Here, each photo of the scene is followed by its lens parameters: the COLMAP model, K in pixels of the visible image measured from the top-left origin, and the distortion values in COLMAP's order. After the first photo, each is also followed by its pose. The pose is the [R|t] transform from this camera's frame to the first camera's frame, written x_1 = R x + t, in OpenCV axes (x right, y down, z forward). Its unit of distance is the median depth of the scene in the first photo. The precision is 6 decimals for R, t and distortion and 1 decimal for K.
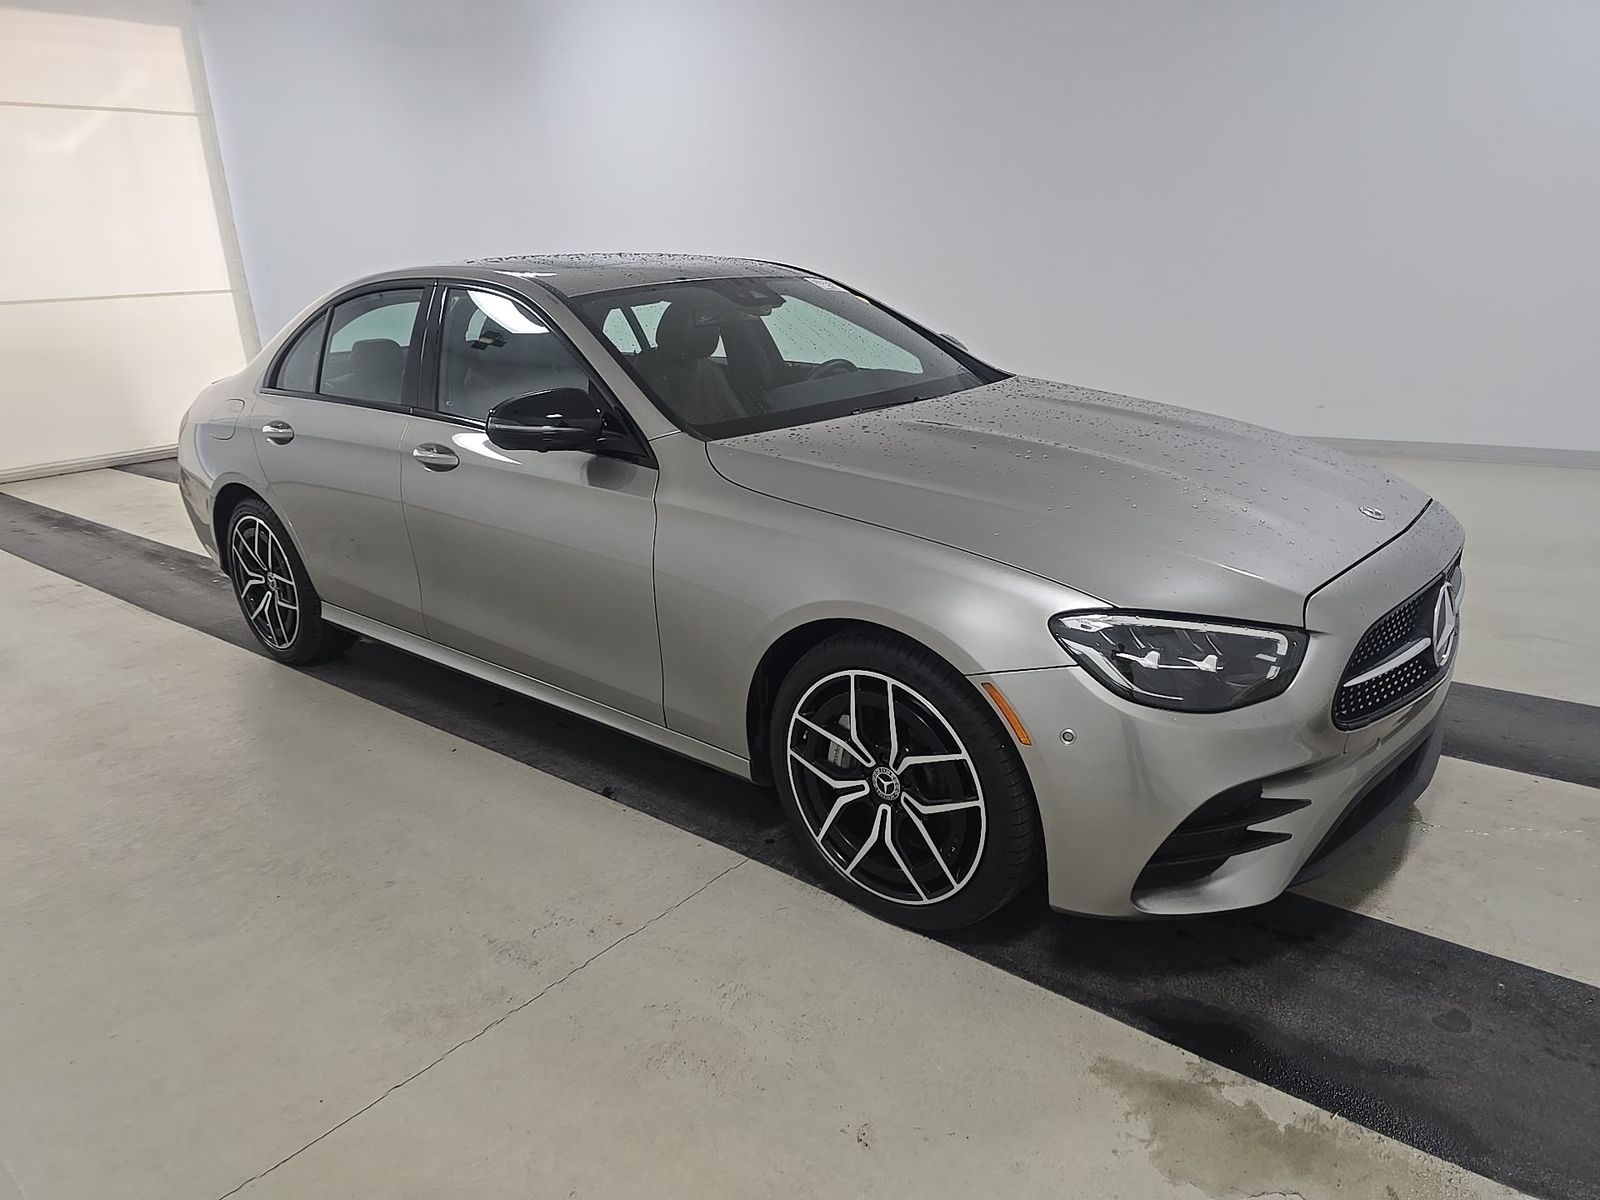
lens RADIAL K [[1090.7, 0, 794.2], [0, 1090.7, 603.4], [0, 0, 1]] dist [0.014140, -0.008067]
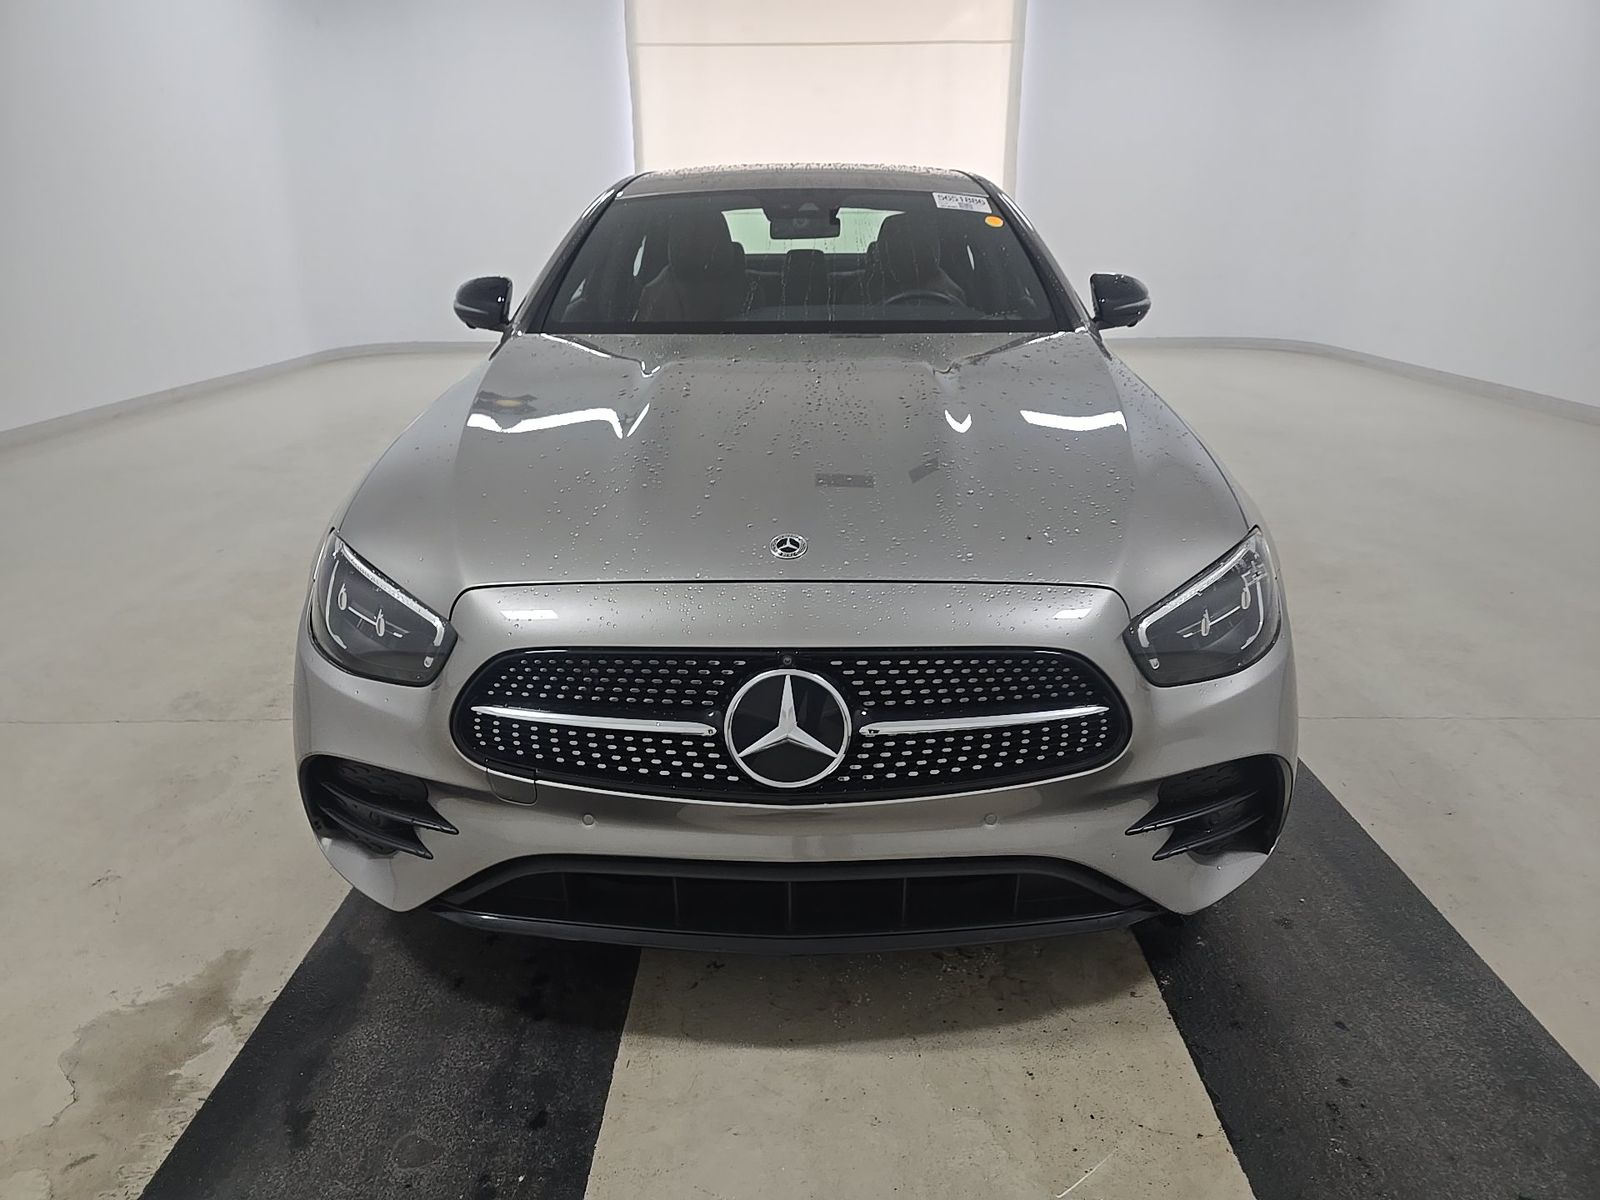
lens RADIAL K [[1090.7, 0, 794.2], [0, 1090.7, 603.4], [0, 0, 1]] dist [0.014140, -0.008067]
pose [[0.631462, 0.288598, -0.719699, 1.286229], [-0.242859, 0.955068, 0.169897, -0.203769], [0.736394, 0.067502, 0.673177, 0.676899]]
